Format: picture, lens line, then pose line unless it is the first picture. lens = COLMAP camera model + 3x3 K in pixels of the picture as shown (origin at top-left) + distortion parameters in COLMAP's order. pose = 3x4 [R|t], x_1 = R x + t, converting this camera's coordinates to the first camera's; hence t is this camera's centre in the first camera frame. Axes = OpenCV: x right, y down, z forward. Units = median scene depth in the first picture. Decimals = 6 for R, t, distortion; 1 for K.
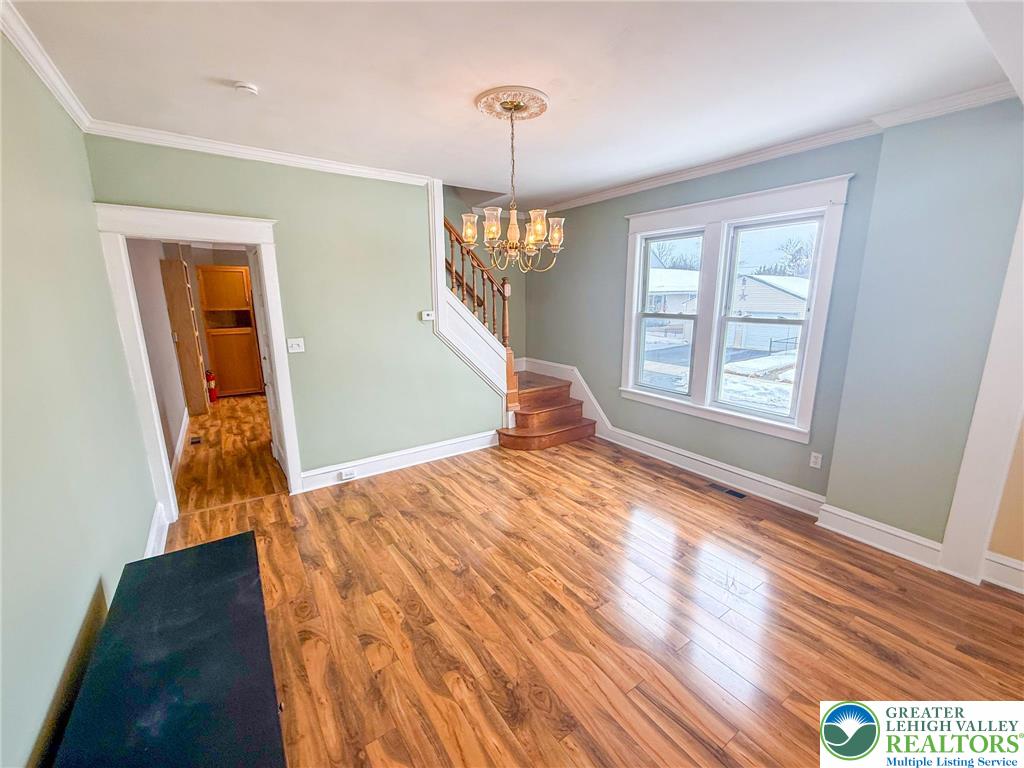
lens RADIAL K [[421.2, 0, 510.6], [0, 421.2, 385.0], [0, 0, 1]] dist [-0.001406, 0.000217]
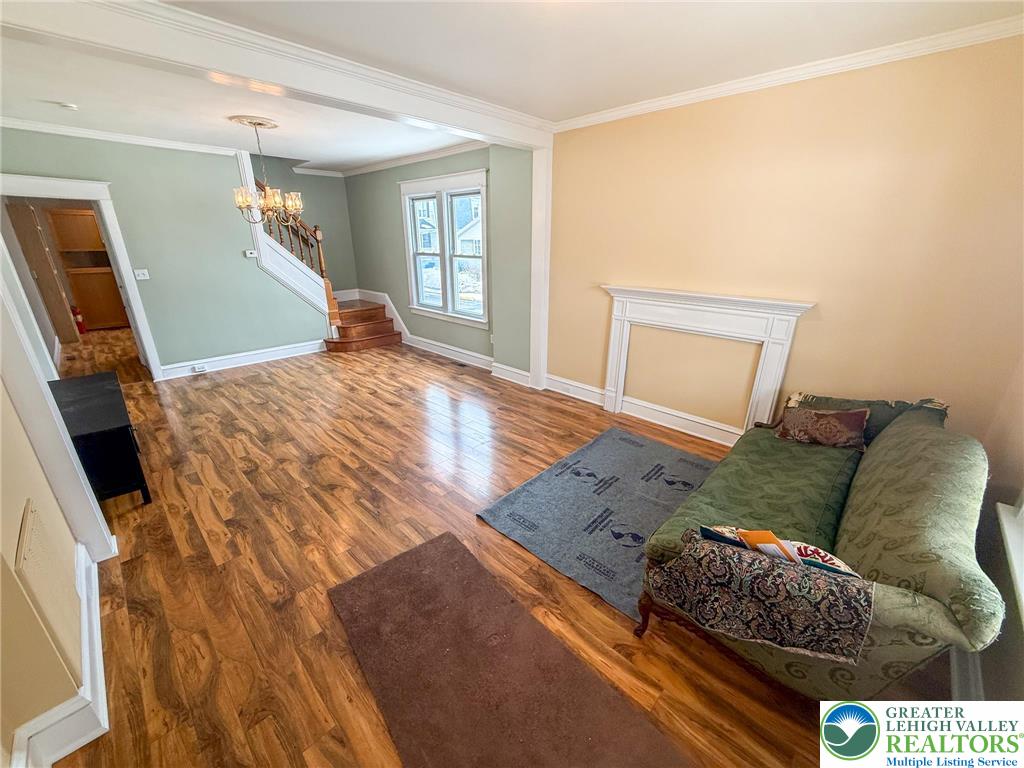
lens RADIAL K [[407.6, 0, 509.2], [0, 407.6, 384.7], [0, 0, 1]] dist [0.000260, -0.000180]
pose [[0.981619, -0.057201, 0.182080, 0.401379], [0.032894, 0.990460, 0.133818, 0.120667], [-0.187998, -0.125369, 0.974135, -0.570073]]
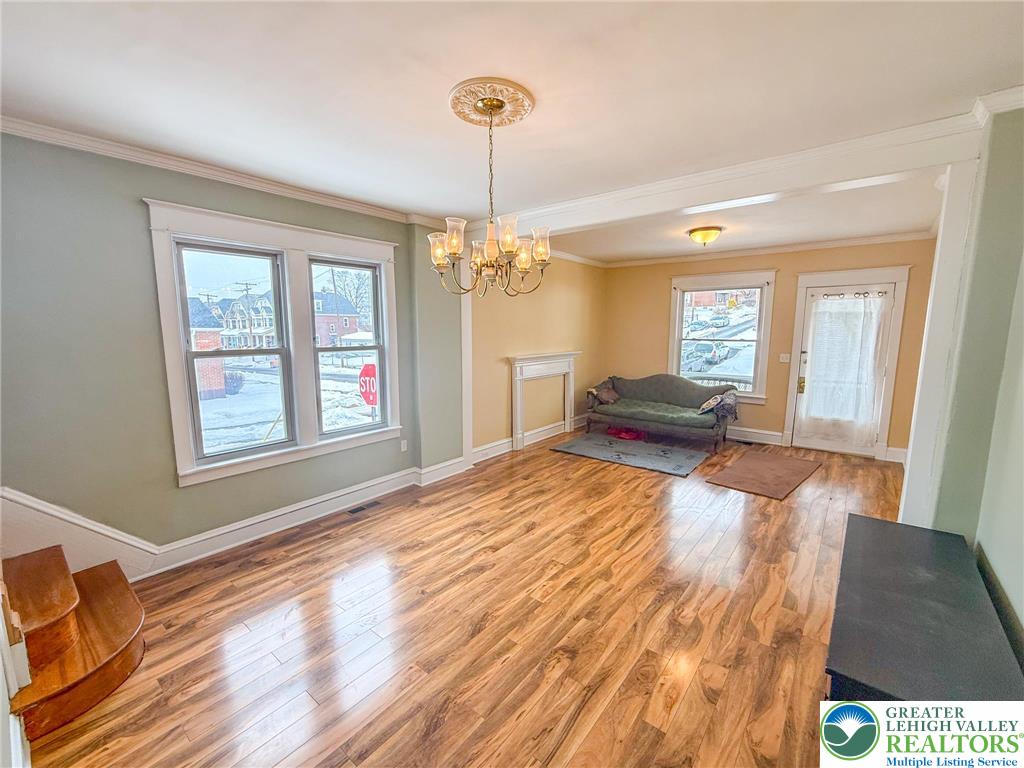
lens RADIAL K [[431.4, 0, 512.0], [0, 431.4, 384.0], [0, 0, 1]] dist [-0.000002, -0.000105]
pose [[-0.281247, -0.119566, 0.952158, -0.570987], [0.207754, 0.961090, 0.182054, -0.163360], [-0.936877, 0.249017, -0.245463, 0.815892]]
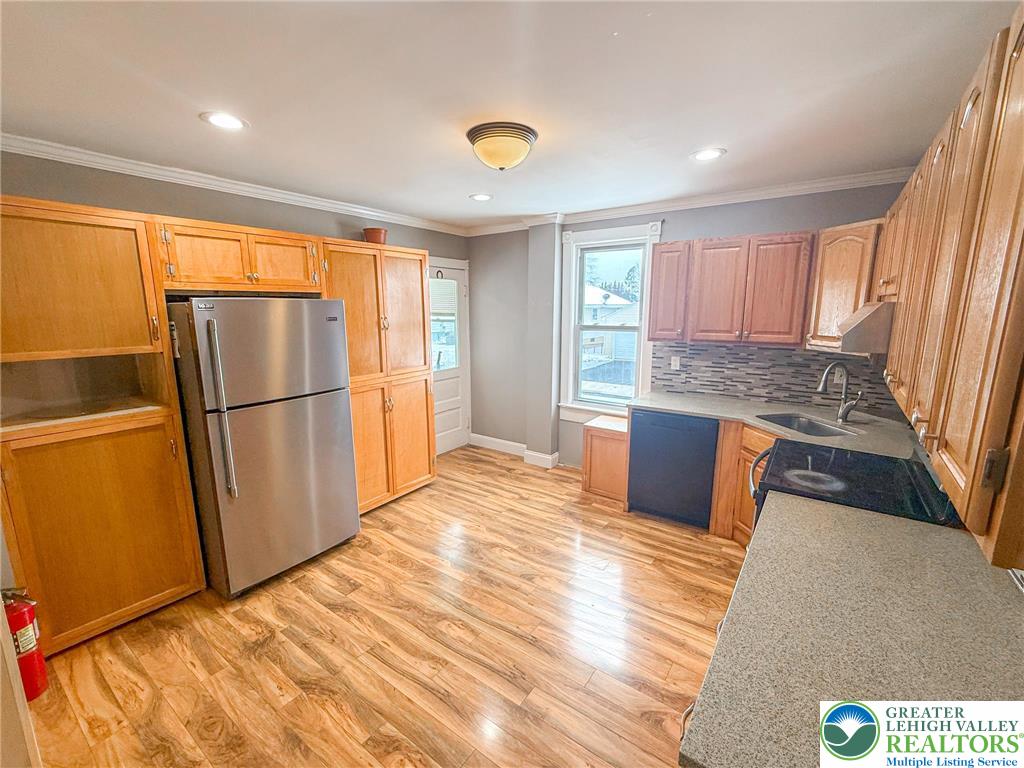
lens RADIAL K [[431.4, 0, 512.0], [0, 431.4, 384.0], [0, 0, 1]] dist [-0.000002, -0.000105]
pose [[0.941712, -0.064936, 0.330093, -0.899122], [0.076288, 0.996853, -0.021538, -0.236716], [-0.327655, 0.045465, 0.943703, 1.136388]]
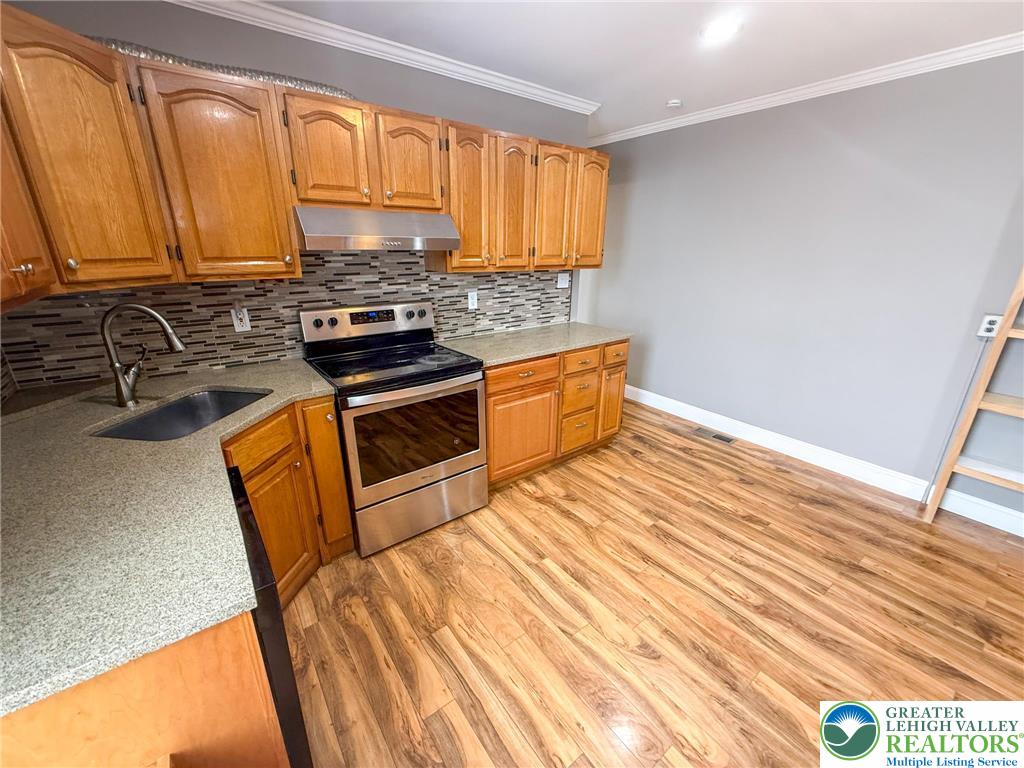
lens RADIAL K [[421.2, 0, 510.6], [0, 421.2, 385.0], [0, 0, 1]] dist [-0.001406, 0.000217]
pose [[-0.999099, 0.004664, -0.042187, -0.493276], [-0.017670, 0.858008, 0.513332, -0.398746], [0.038591, 0.513615, -0.857152, 2.055649]]
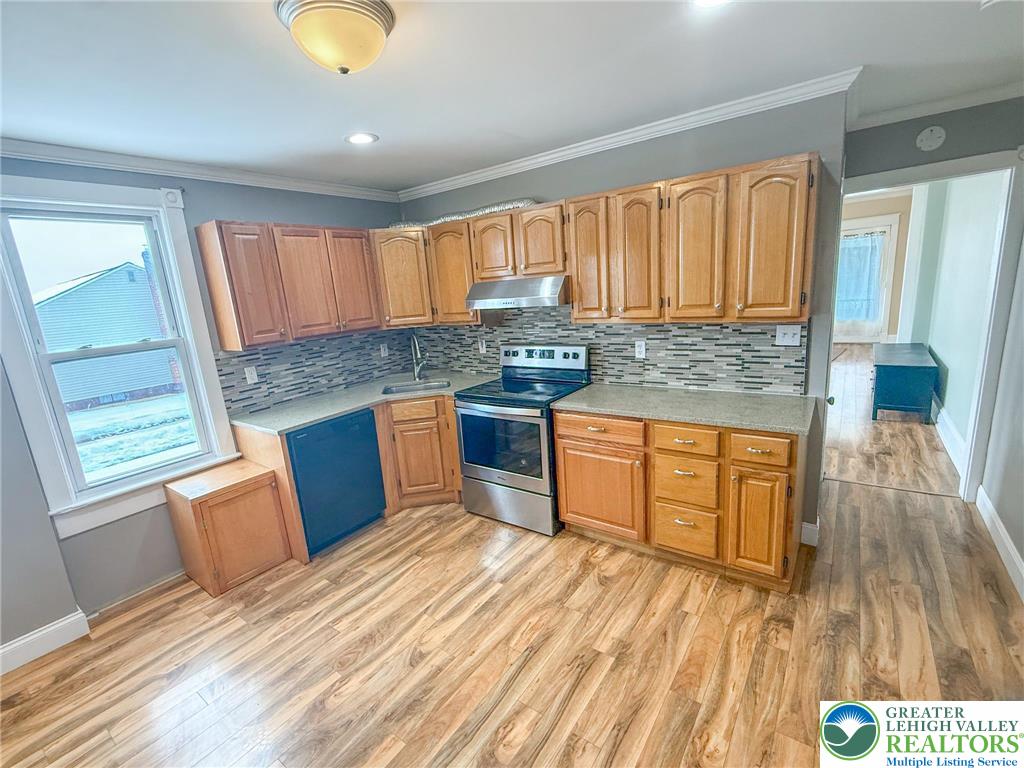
lens RADIAL K [[460.0, 0, 502.8], [0, 460.0, 384.1], [0, 0, 1]] dist [-0.002169, 0.000082]
pose [[-0.315747, -0.173299, 0.932883, -1.159451], [0.276137, 0.923840, 0.265081, -0.361100], [-0.907773, 0.341302, -0.243845, 1.749870]]
